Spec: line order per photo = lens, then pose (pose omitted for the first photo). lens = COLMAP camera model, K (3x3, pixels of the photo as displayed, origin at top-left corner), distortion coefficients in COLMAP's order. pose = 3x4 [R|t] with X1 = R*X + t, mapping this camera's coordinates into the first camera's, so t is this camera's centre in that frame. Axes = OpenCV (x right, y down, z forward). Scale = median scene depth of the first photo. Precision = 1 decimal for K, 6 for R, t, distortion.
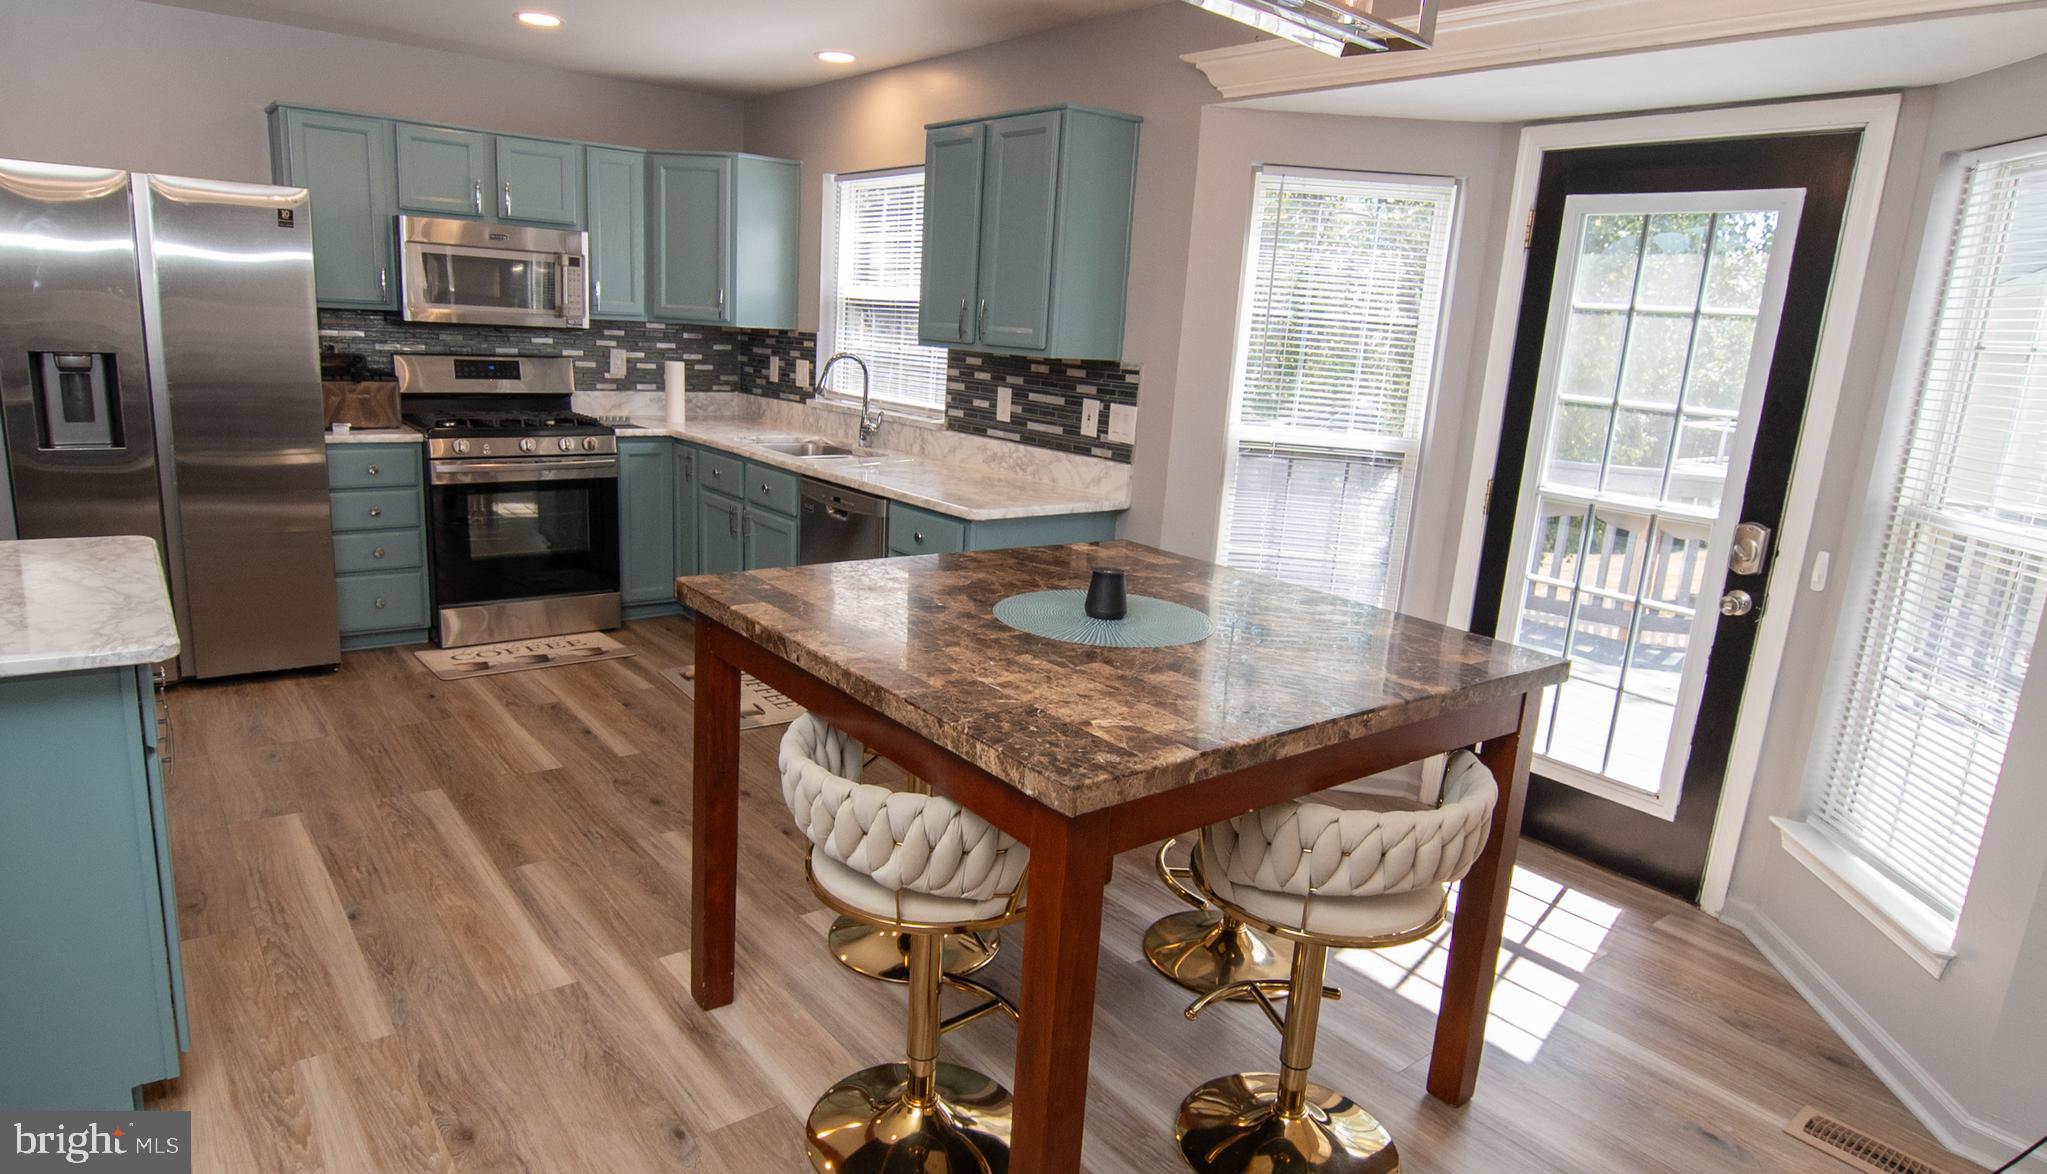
lens RADIAL K [[1152.3, 0, 975.4], [0, 1152.3, 599.3], [0, 0, 1]] dist [-0.006054, -0.002512]
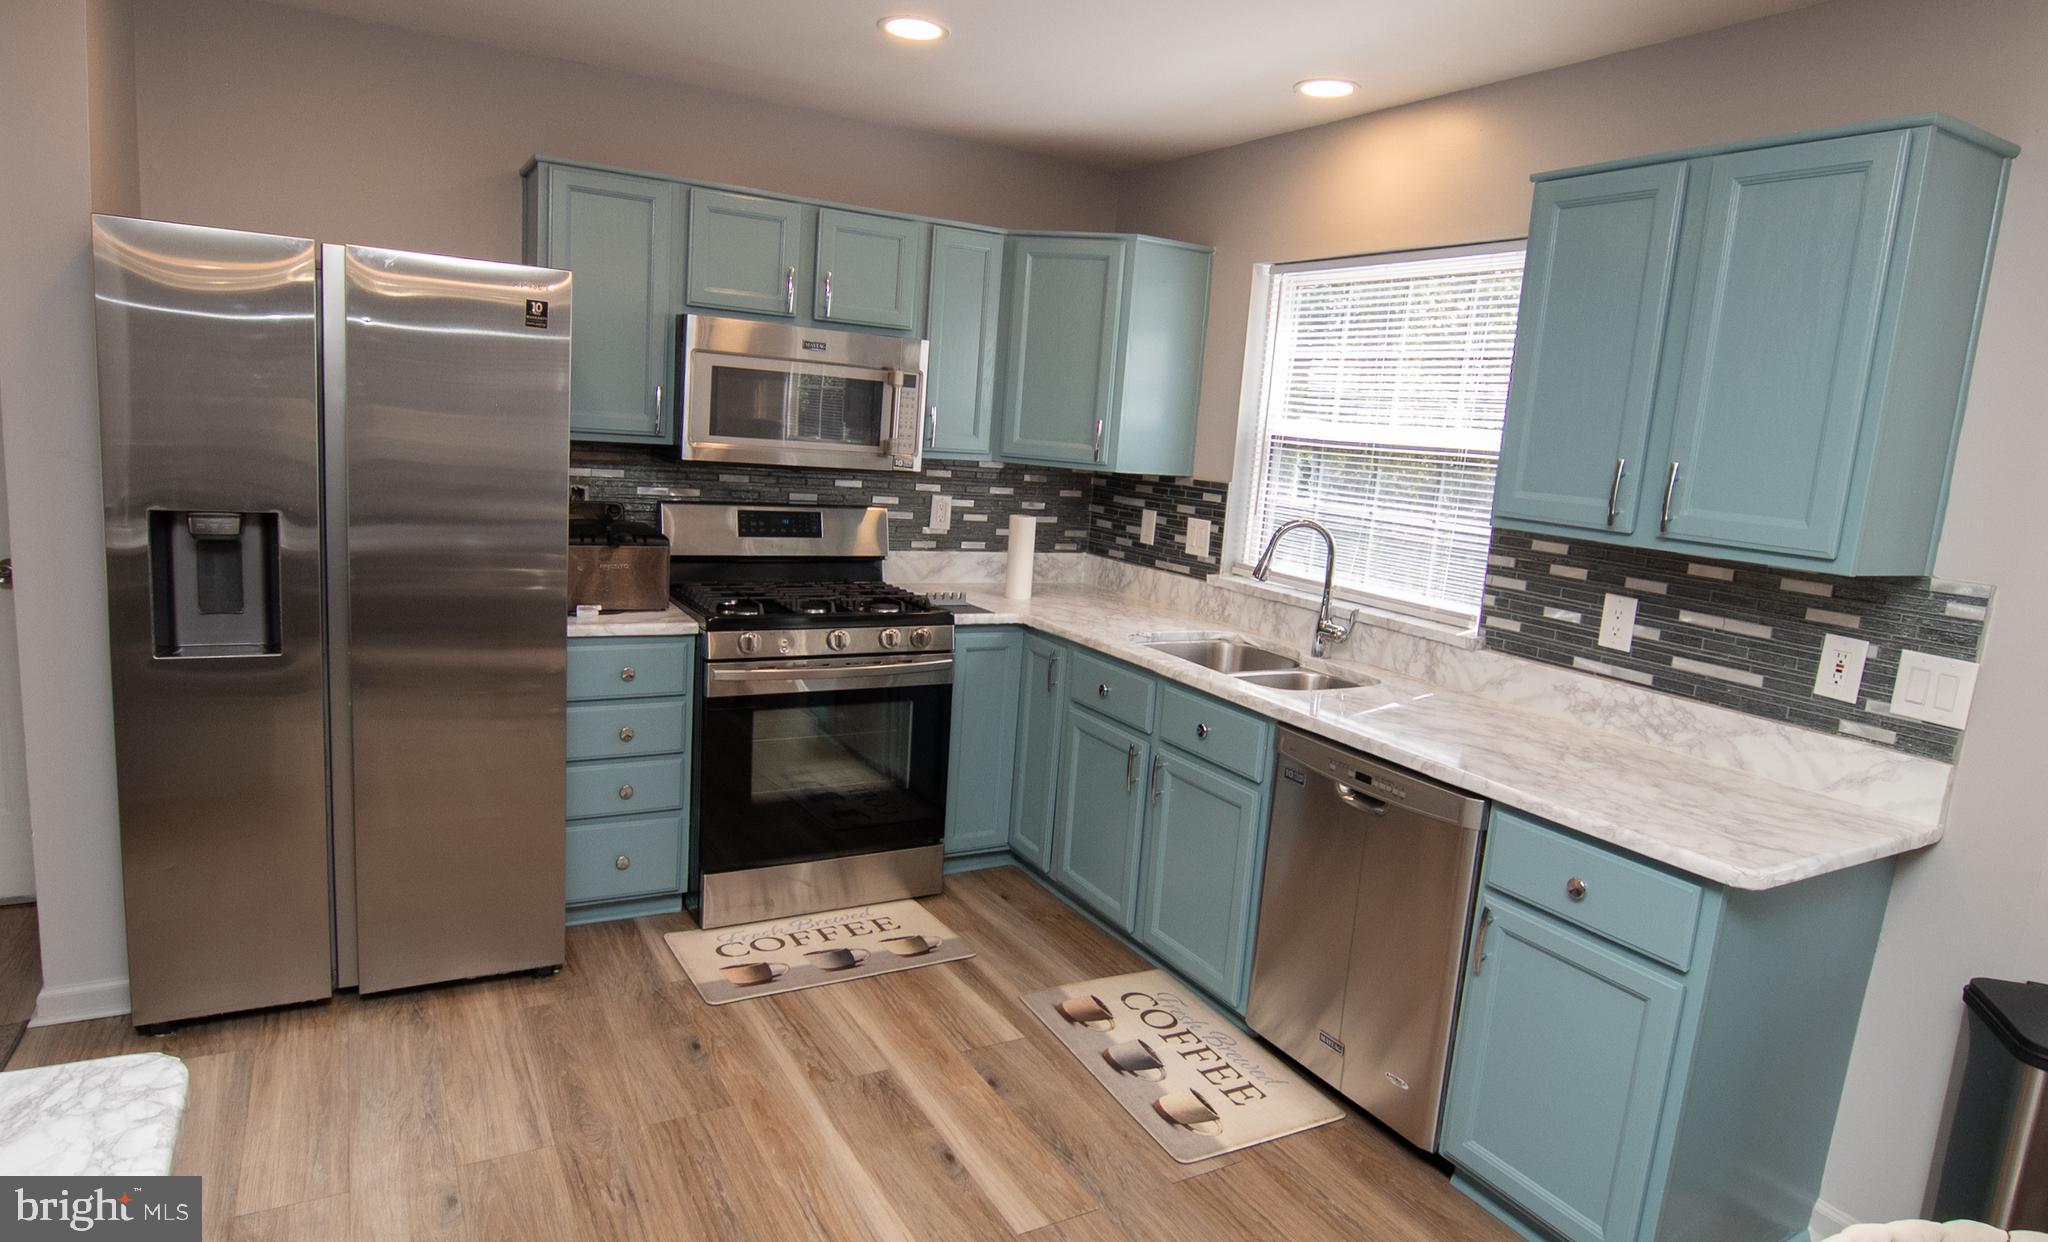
lens RADIAL K [[1178.9, 0, 1028.9], [0, 1178.9, 632.0], [0, 0, 1]] dist [-0.006088, -0.003557]
pose [[0.991882, 0.039276, -0.120943, -0.192799], [-0.047645, 0.996608, -0.067099, -0.098175], [0.117898, 0.072316, 0.990389, 0.313682]]
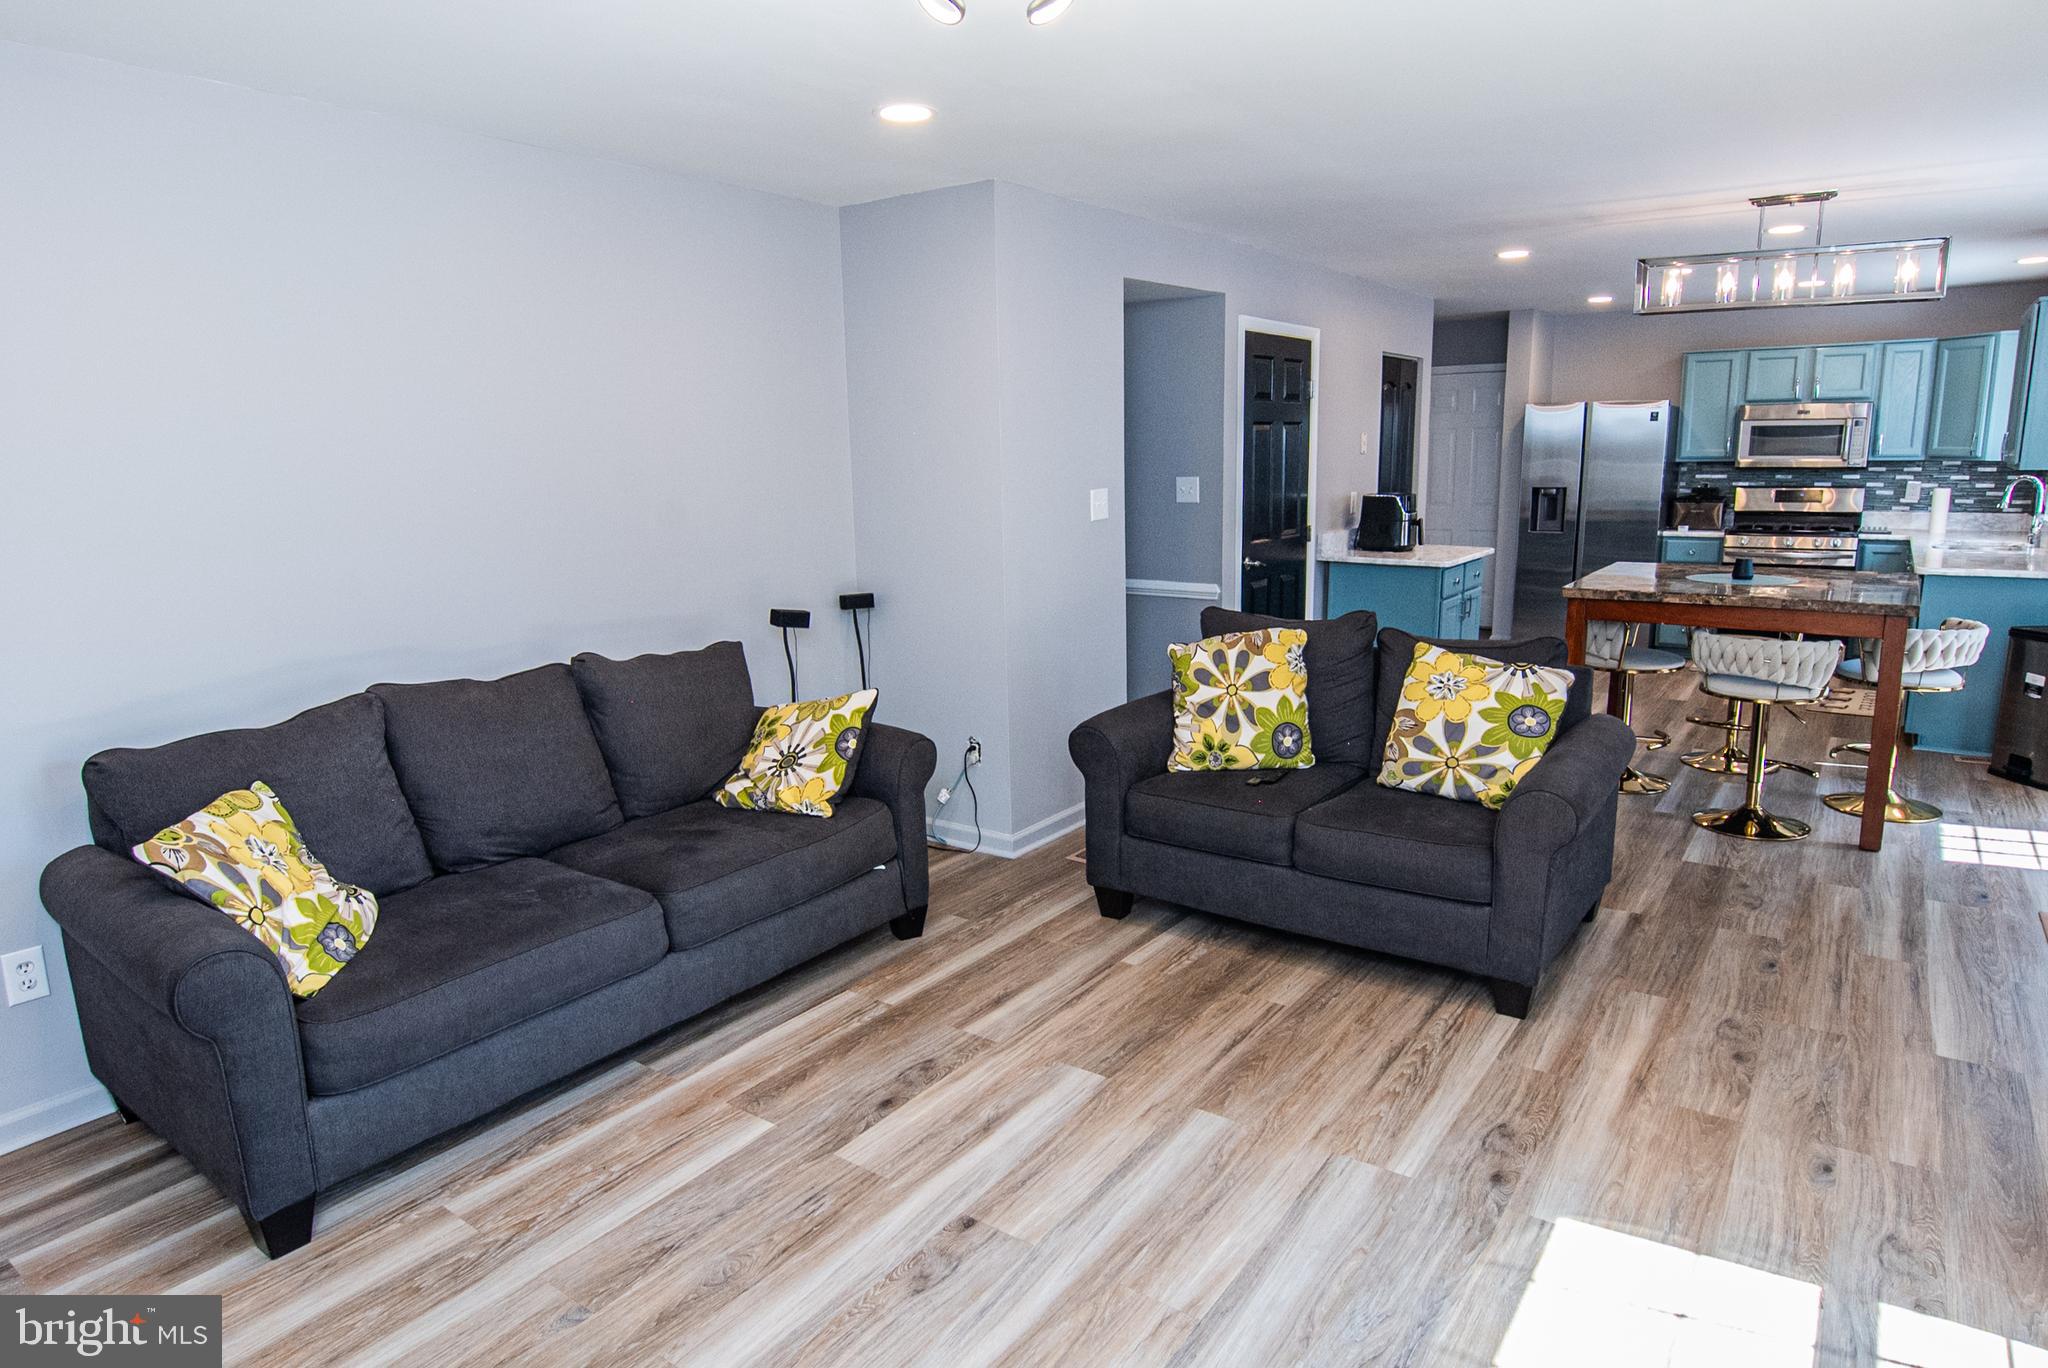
lens RADIAL K [[1228.6, 0, 1026.1], [0, 1228.6, 699.7], [0, 0, 1]] dist [-0.026368, 0.002727]
pose [[0.301015, 0.130124, -0.944700, 0.925252], [-0.189695, 0.979020, 0.074408, 0.156947], [0.934562, 0.156807, 0.319383, -0.489017]]
